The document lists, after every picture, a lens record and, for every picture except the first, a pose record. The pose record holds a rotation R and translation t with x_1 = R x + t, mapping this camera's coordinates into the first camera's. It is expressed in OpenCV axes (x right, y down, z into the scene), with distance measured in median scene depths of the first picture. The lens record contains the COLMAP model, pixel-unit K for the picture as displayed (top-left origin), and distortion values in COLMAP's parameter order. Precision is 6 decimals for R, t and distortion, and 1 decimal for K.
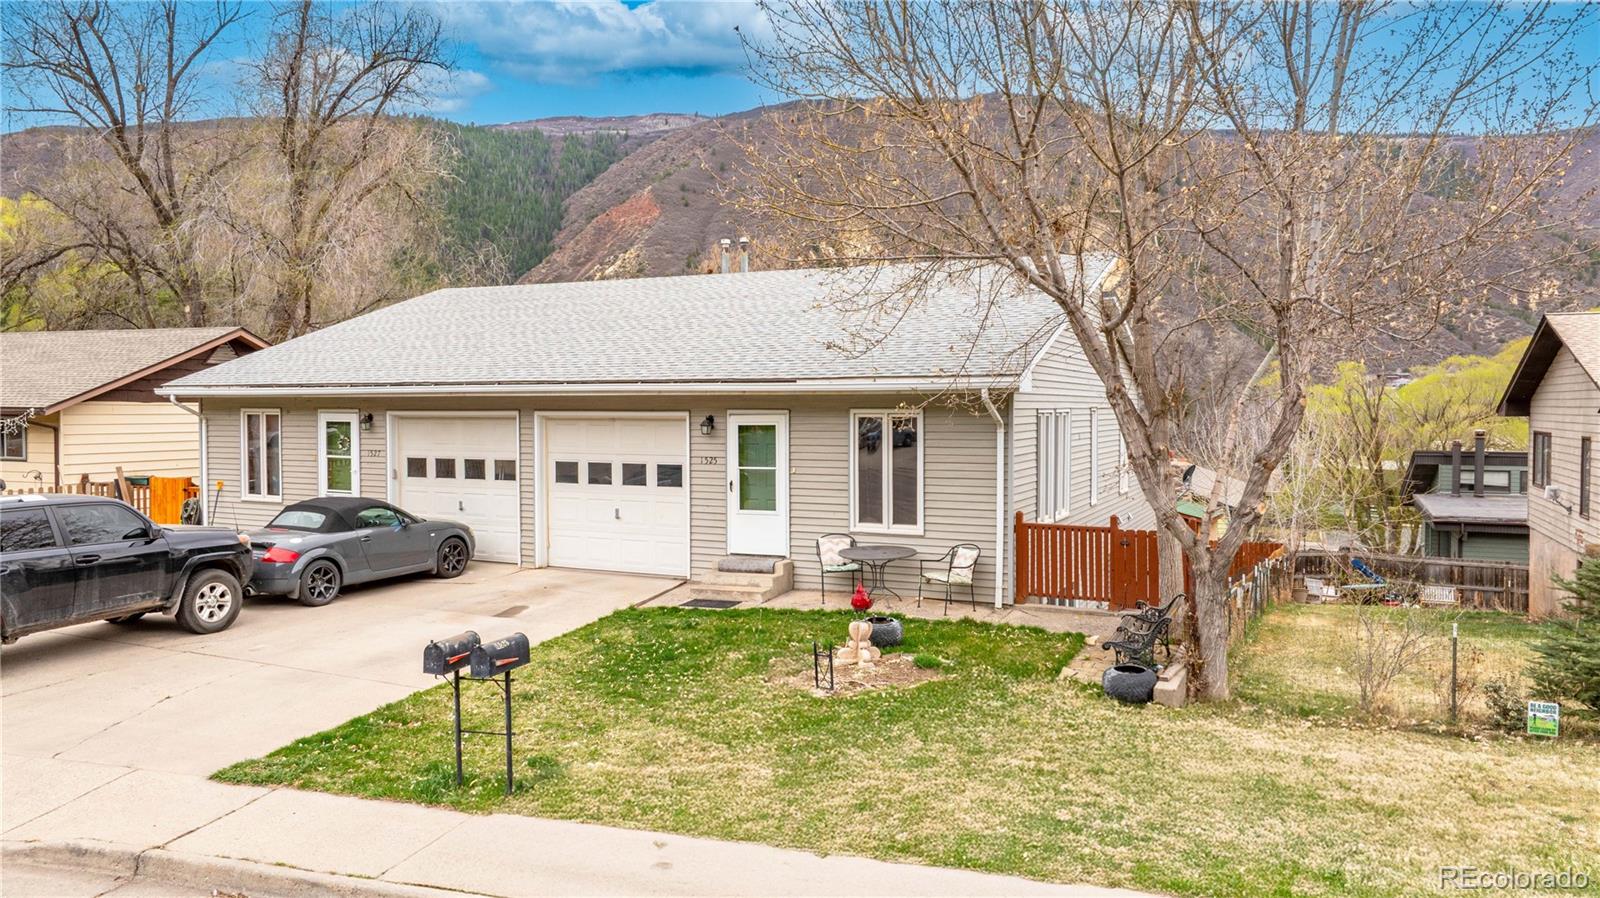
lens RADIAL K [[1140.1, 0, 800.0], [0, 1140.1, 449.0], [0, 0, 1]] dist [-0.003460, 0.003785]
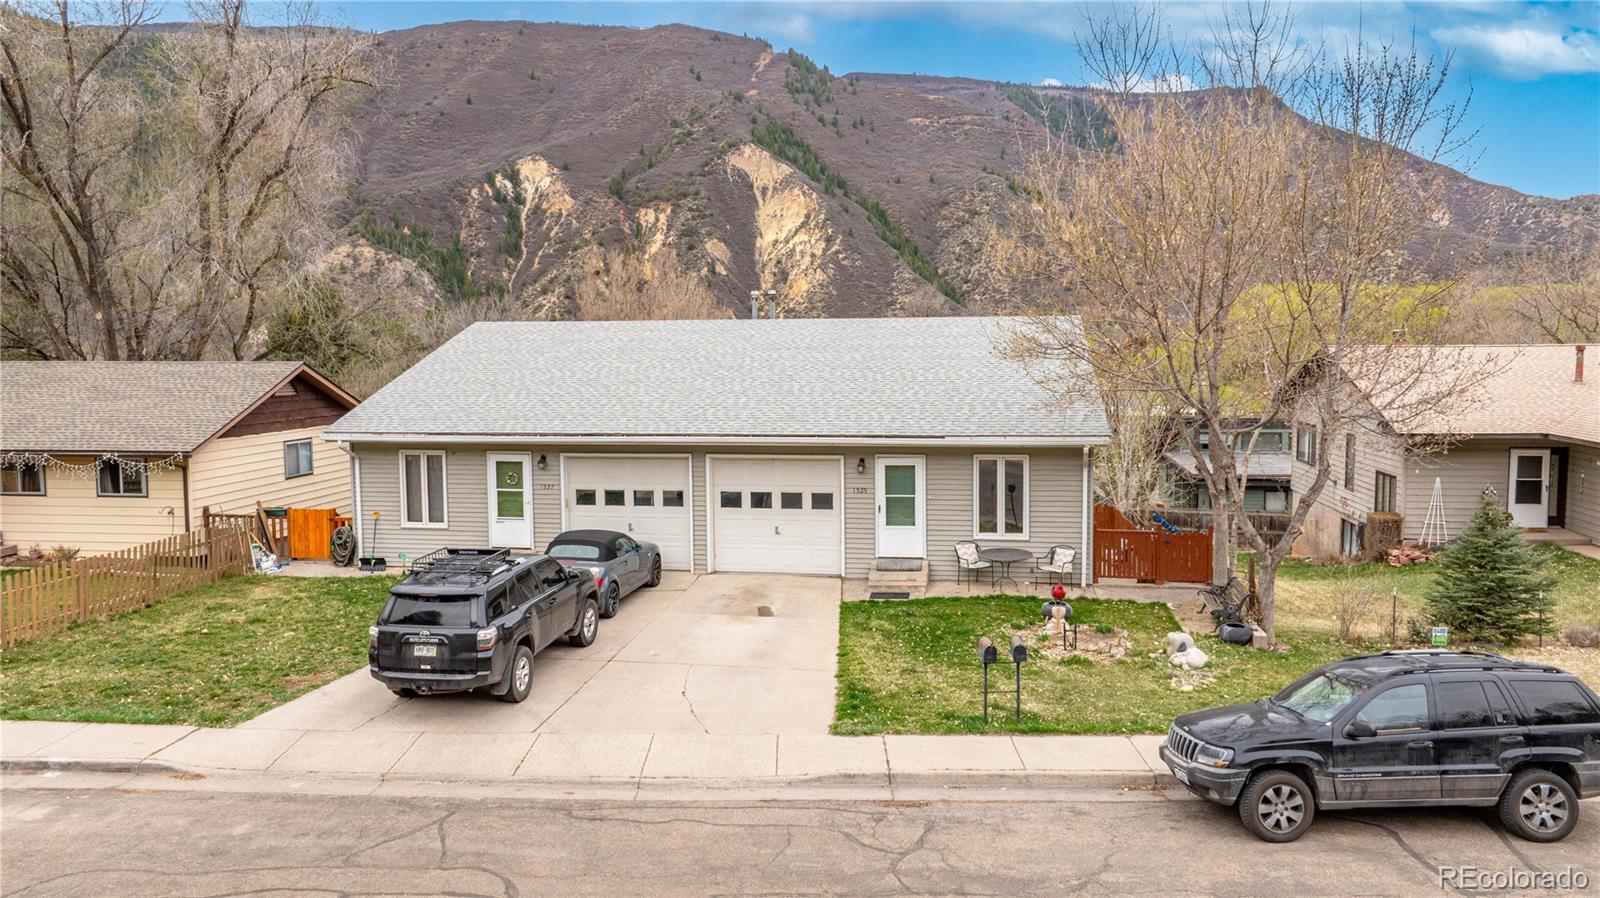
lens RADIAL K [[1140.1, 0, 800.0], [0, 1140.1, 449.0], [0, 0, 1]] dist [-0.003460, 0.003785]
pose [[0.965252, -0.033729, 0.259136, -0.521503], [0.020514, 0.998355, 0.053534, -0.119288], [-0.260516, -0.046358, 0.964356, -0.317203]]
